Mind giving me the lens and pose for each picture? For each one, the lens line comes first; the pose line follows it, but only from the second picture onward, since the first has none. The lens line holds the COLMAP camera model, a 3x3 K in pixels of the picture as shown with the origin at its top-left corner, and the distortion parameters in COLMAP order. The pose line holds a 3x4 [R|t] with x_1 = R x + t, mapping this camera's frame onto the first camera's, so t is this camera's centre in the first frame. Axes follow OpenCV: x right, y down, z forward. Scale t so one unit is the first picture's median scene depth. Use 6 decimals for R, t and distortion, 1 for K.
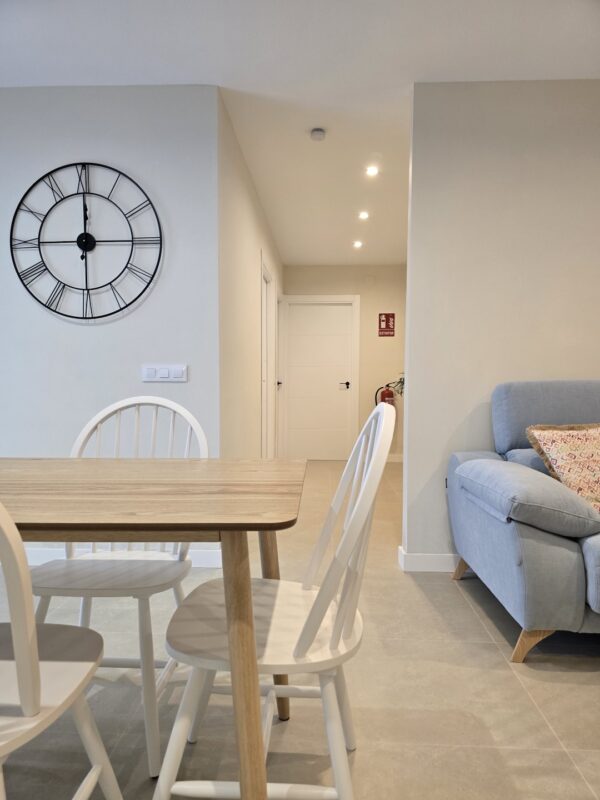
lens RADIAL K [[537.4, 0, 300.0], [0, 537.4, 404.8], [0, 0, 1]] dist [0.029717, -0.004054]
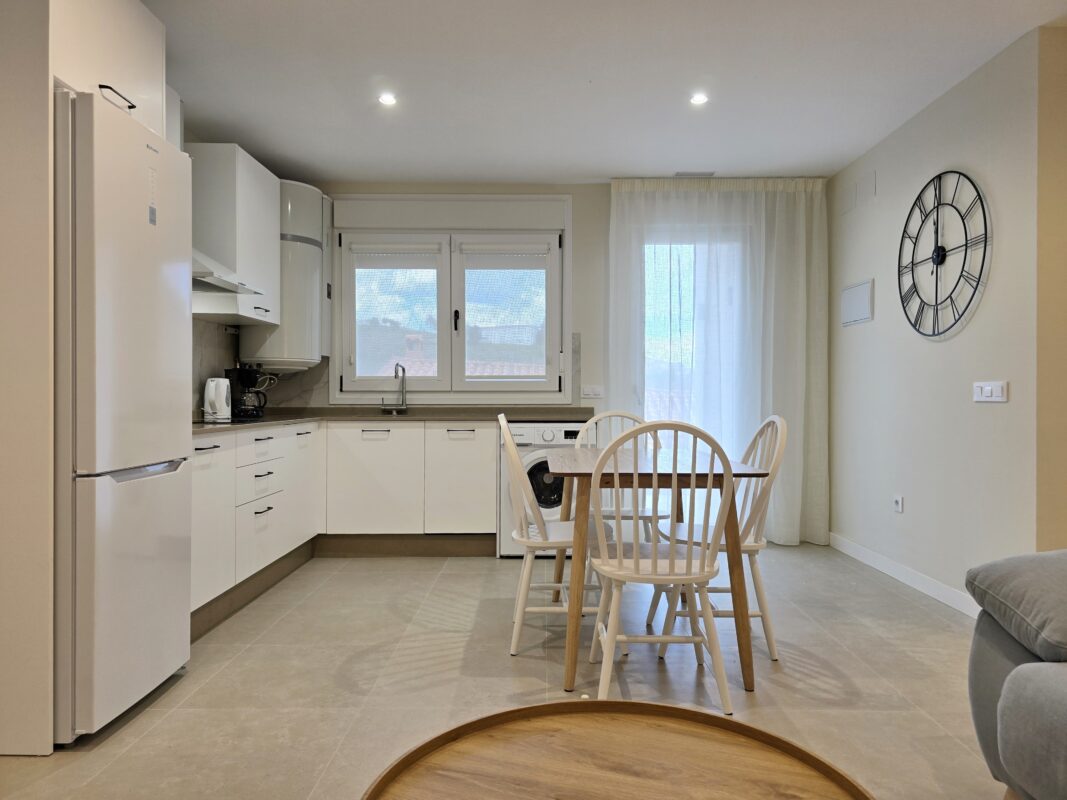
lens RADIAL K [[725.6, 0, 535.7], [0, 725.6, 399.6], [0, 0, 1]] dist [0.056353, -0.032746]
pose [[0.031820, 0.005451, -0.999479, 0.890415], [-0.032627, 0.999458, 0.004412, -0.028226], [0.998961, 0.032469, 0.031981, 0.254098]]
